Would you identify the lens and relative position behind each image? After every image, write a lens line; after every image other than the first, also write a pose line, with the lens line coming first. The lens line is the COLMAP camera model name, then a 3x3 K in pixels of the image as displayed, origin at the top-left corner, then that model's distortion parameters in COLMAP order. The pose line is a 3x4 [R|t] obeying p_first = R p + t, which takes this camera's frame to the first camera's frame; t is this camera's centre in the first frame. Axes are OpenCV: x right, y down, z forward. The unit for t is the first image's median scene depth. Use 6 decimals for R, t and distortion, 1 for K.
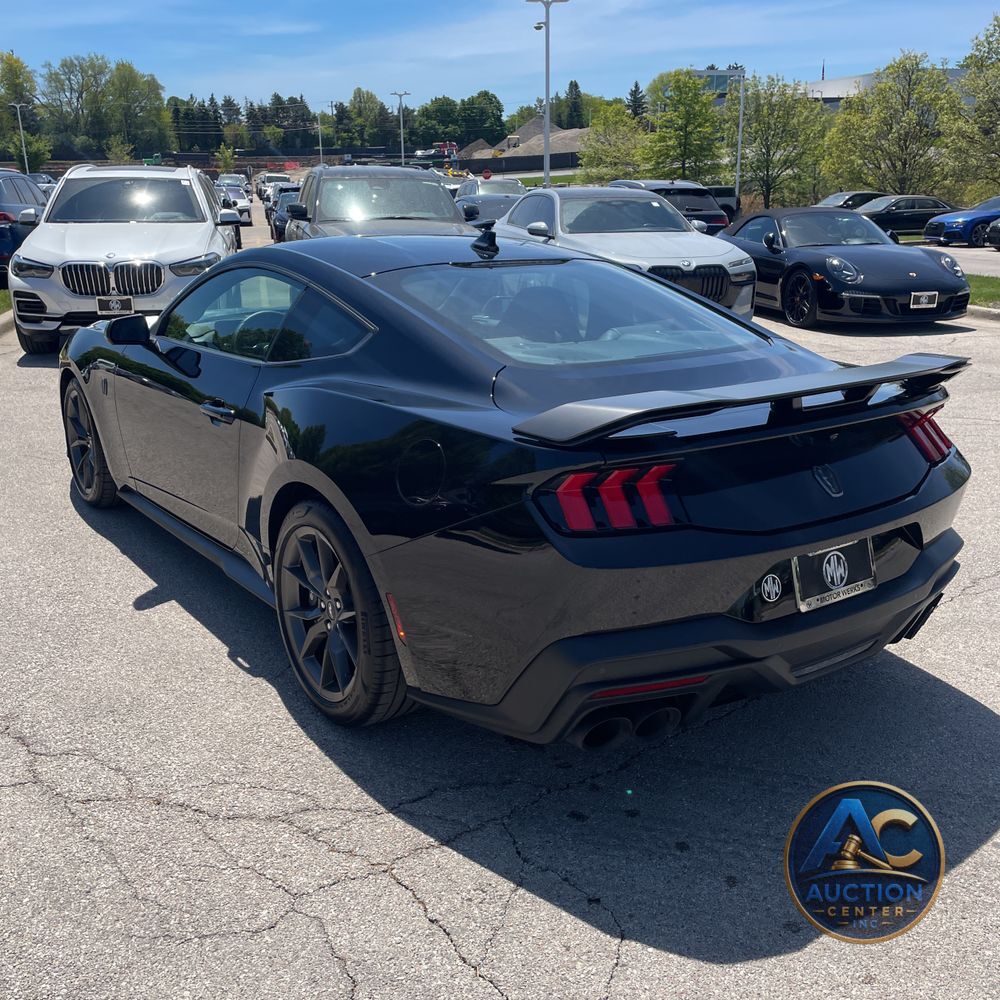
lens RADIAL K [[1008.0, 0, 493.5], [0, 1008.0, 482.7], [0, 0, 1]] dist [0.089078, -0.111432]
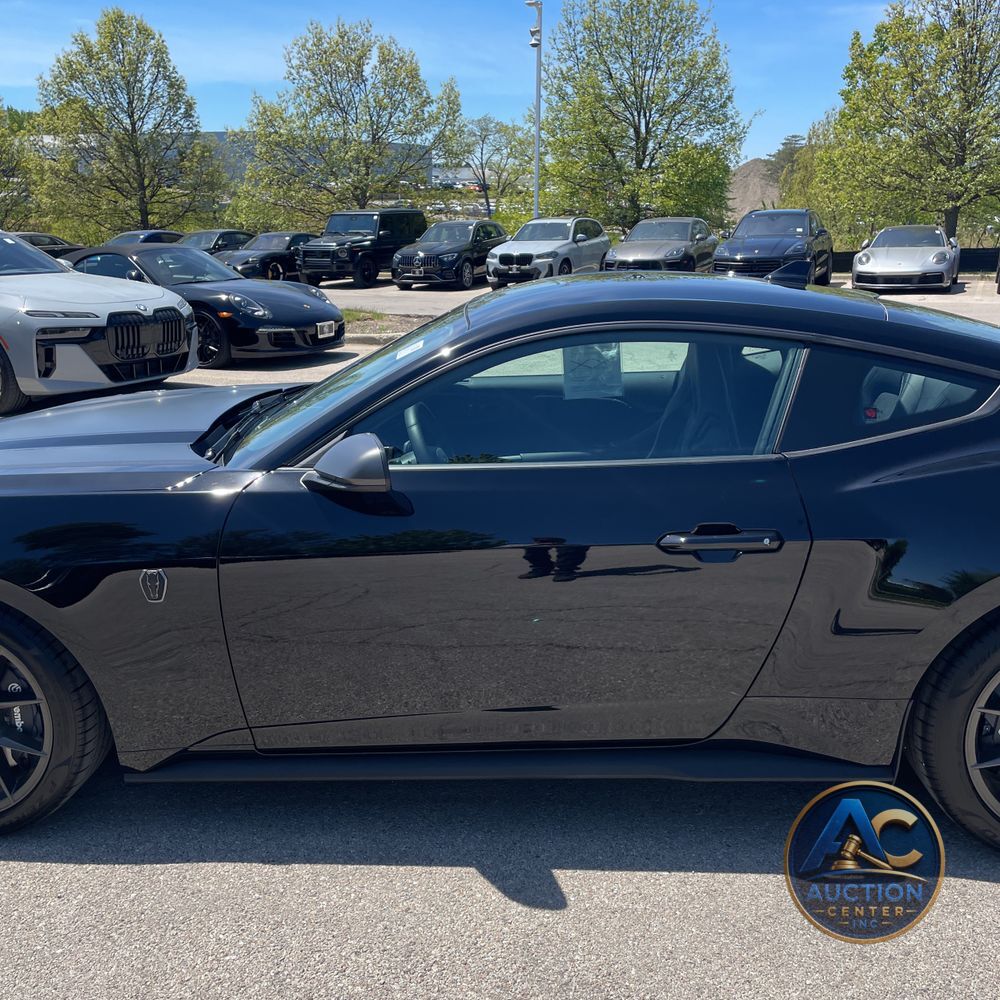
lens RADIAL K [[1008.0, 0, 493.5], [0, 1008.0, 482.7], [0, 0, 1]] dist [0.089078, -0.111432]
pose [[0.627832, -0.200836, 0.751992, -0.282158], [0.228068, 0.971199, 0.068968, -0.060703], [-0.744186, 0.128205, 0.655554, 0.222490]]
